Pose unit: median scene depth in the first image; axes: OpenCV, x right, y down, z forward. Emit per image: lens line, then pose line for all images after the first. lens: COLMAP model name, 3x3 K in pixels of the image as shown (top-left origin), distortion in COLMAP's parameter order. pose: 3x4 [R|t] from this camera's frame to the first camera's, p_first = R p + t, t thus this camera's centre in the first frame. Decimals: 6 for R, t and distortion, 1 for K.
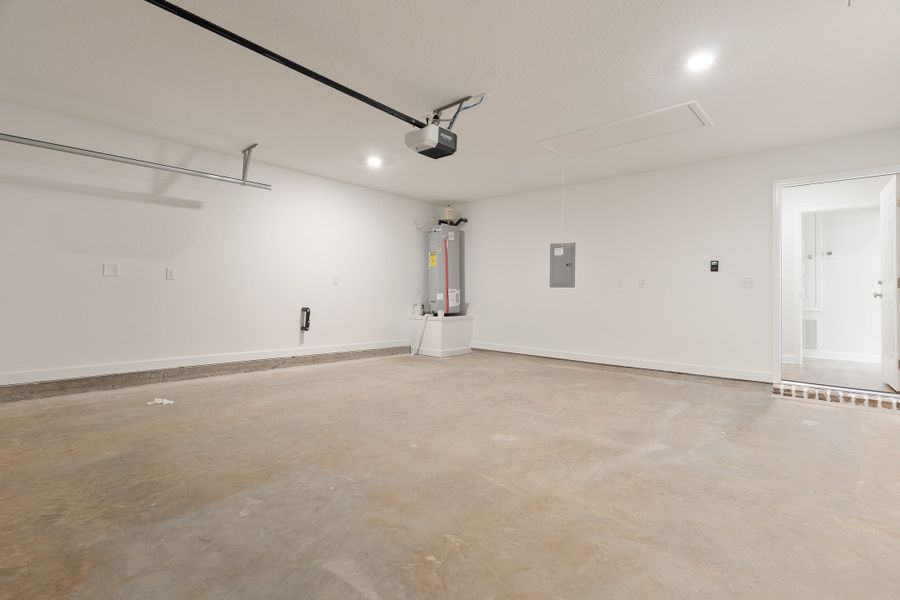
lens RADIAL K [[431.1, 0, 447.3], [0, 431.1, 296.1], [0, 0, 1]] dist [0.002533, 0.000279]
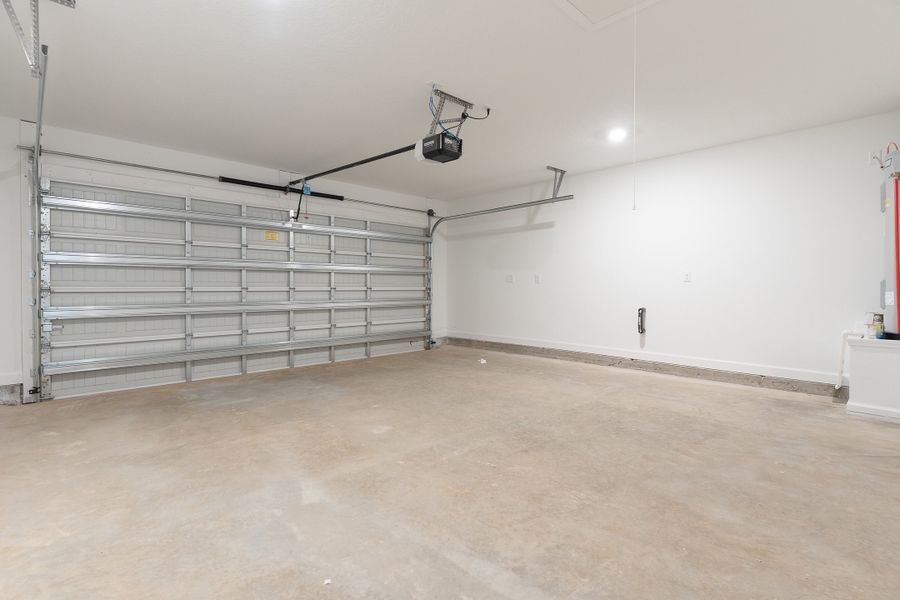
lens RADIAL K [[431.1, 0, 447.3], [0, 431.1, 296.1], [0, 0, 1]] dist [0.002533, 0.000279]
pose [[-0.057714, 0.003219, -0.998328, 1.200176], [-0.005986, 0.999976, 0.003570, 0.001690], [0.998315, 0.006182, -0.057694, 1.258973]]
